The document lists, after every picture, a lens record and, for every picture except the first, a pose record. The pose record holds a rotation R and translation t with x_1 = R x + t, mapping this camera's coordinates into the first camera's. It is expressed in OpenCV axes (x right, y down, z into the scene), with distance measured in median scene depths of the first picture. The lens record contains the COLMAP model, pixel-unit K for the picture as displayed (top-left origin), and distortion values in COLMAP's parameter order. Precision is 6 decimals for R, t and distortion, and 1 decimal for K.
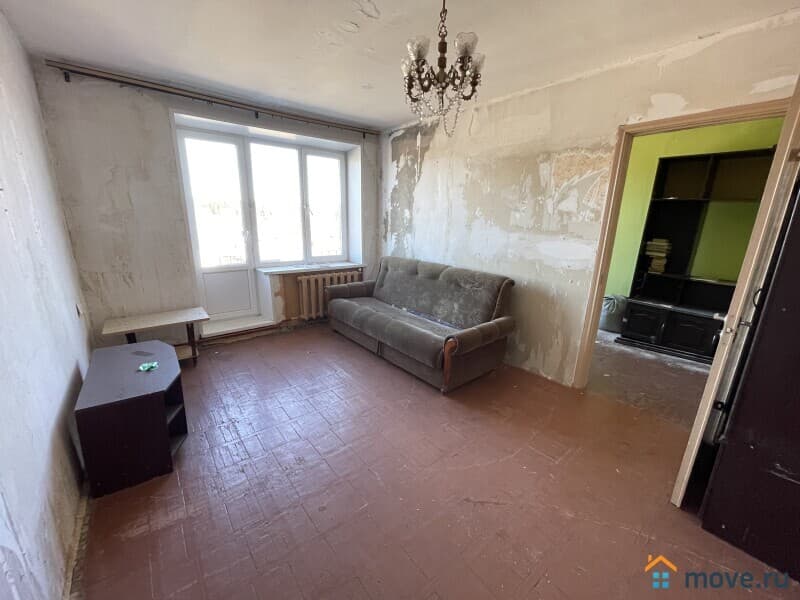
lens RADIAL K [[323.0, 0, 400.0], [0, 323.0, 300.0], [0, 0, 1]] dist [-0.006418, -0.000015]
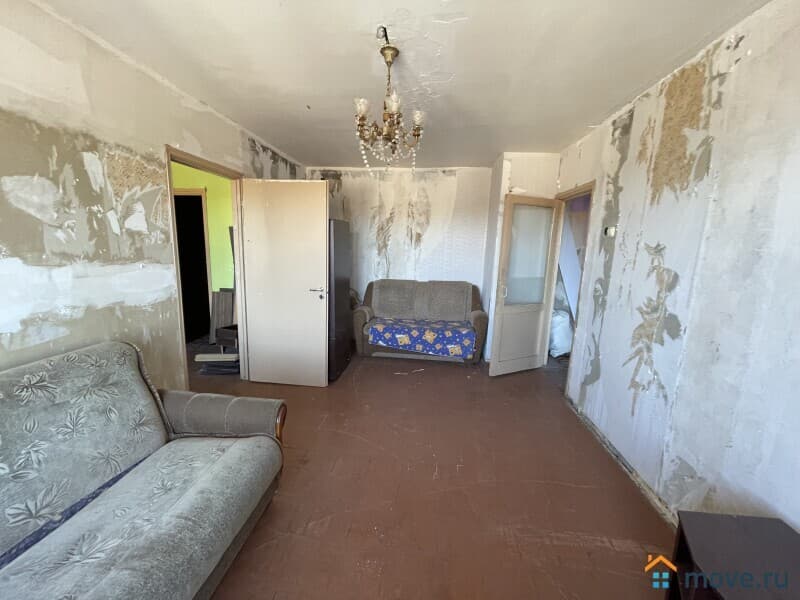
lens RADIAL K [[323.0, 0, 400.0], [0, 323.0, 300.0], [0, 0, 1]] dist [-0.006418, -0.000015]
pose [[-0.719264, -0.164427, 0.674998, -0.458169], [0.124706, 0.925251, 0.358271, -0.314454], [-0.683452, 0.341868, -0.644995, 1.105451]]
